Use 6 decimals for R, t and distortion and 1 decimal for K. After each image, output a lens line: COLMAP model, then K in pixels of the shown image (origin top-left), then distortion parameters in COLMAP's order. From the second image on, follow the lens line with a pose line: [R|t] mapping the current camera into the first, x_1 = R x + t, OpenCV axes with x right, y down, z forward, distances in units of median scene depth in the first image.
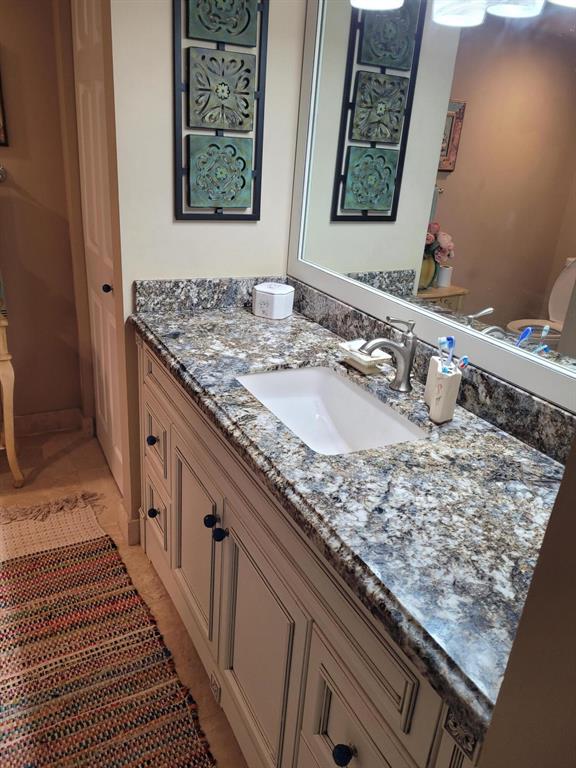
lens RADIAL K [[584.2, 0, 288.7], [0, 584.2, 383.5], [0, 0, 1]] dist [0.008588, 0.000705]
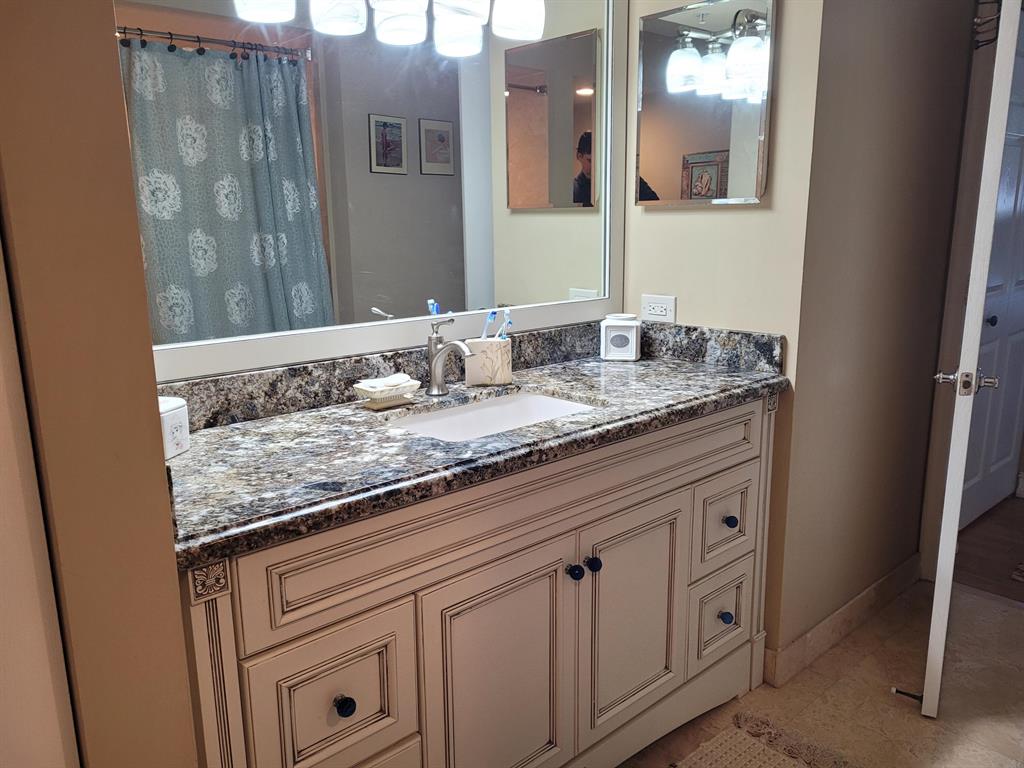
lens RADIAL K [[779.0, 0, 513.3], [0, 779.0, 383.1], [0, 0, 1]] dist [0.008588, 0.000705]
pose [[-0.254222, -0.269272, 0.928905, -0.922193], [0.365039, 0.862703, 0.349985, -0.368495], [-0.895610, 0.428061, -0.121023, 0.924595]]
